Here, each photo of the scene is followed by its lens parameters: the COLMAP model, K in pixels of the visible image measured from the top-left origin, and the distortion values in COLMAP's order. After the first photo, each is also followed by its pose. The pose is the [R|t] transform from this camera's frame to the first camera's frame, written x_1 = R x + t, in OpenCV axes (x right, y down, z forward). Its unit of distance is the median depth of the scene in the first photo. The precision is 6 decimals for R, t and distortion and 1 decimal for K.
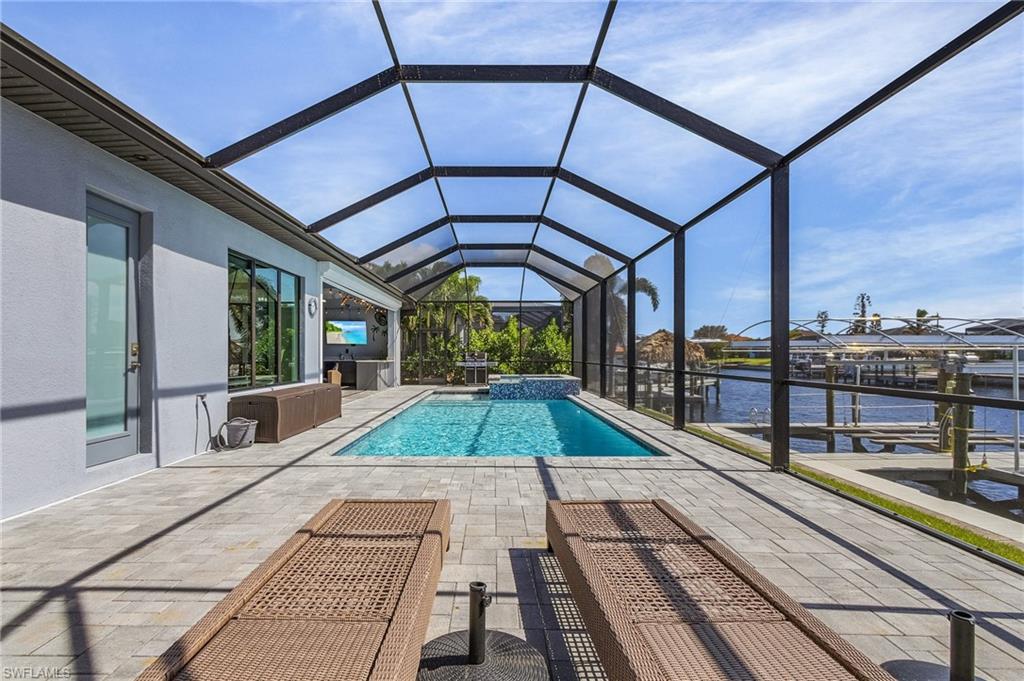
lens RADIAL K [[480.7, 0, 491.9], [0, 480.7, 338.5], [0, 0, 1]] dist [-0.000322, -0.000272]
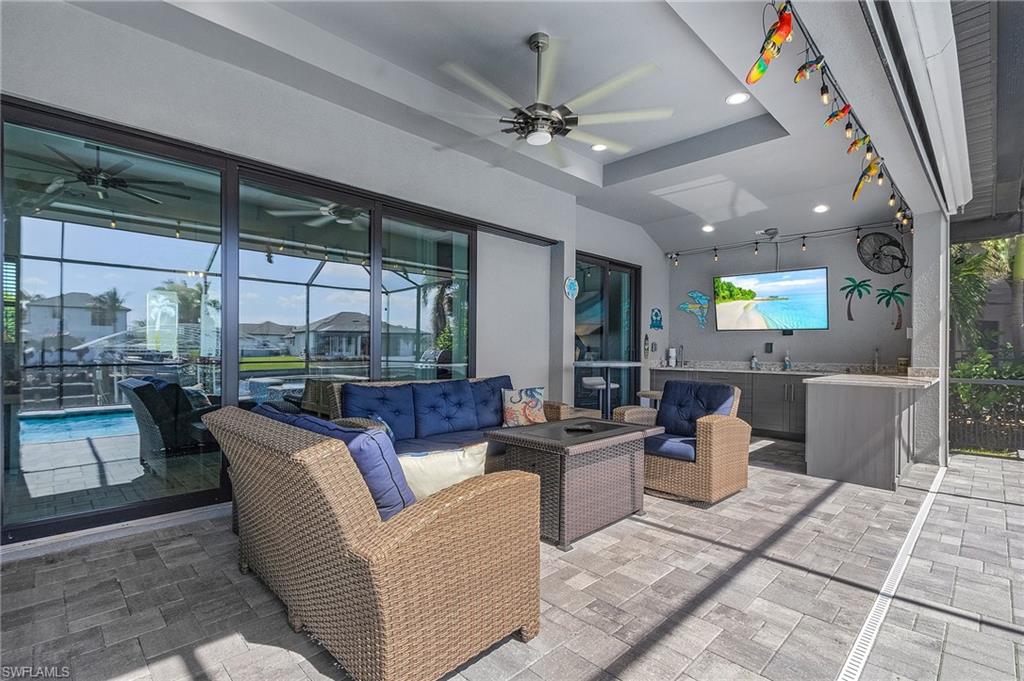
lens RADIAL K [[480.8, 0, 501.2], [0, 480.8, 345.9], [0, 0, 1]] dist [0.002187, -0.000093]
pose [[0.701517, -0.000914, -0.712652, -0.173338], [0.012142, 0.999869, 0.010669, 0.017726], [0.712549, -0.016138, 0.701437, 0.562284]]
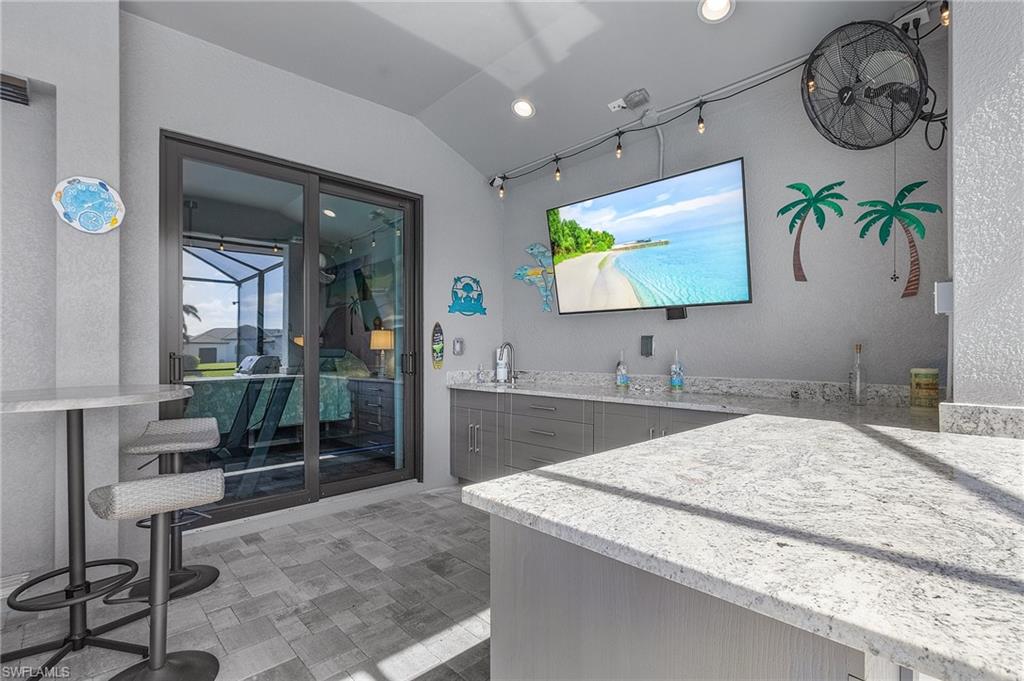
lens RADIAL K [[480.8, 0, 501.2], [0, 480.8, 345.9], [0, 0, 1]] dist [0.002187, -0.000093]
pose [[0.682472, -0.008183, -0.730866, -0.199248], [0.026245, 0.999567, 0.013316, 0.022396], [0.730441, -0.028269, 0.682391, 0.828642]]
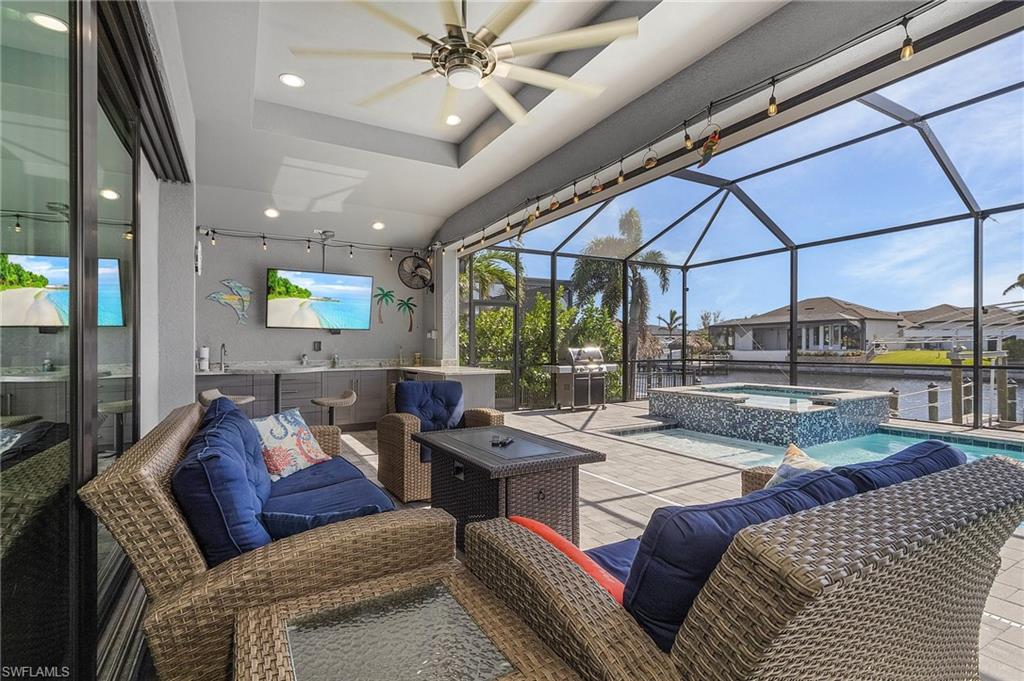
lens RADIAL K [[480.7, 0, 491.9], [0, 480.7, 338.5], [0, 0, 1]] dist [-0.000322, -0.000272]
pose [[0.873806, 0.001856, 0.486270, -0.374946], [-0.004345, 0.999983, 0.003992, 0.017538], [-0.486255, -0.005601, 0.873799, 0.573384]]
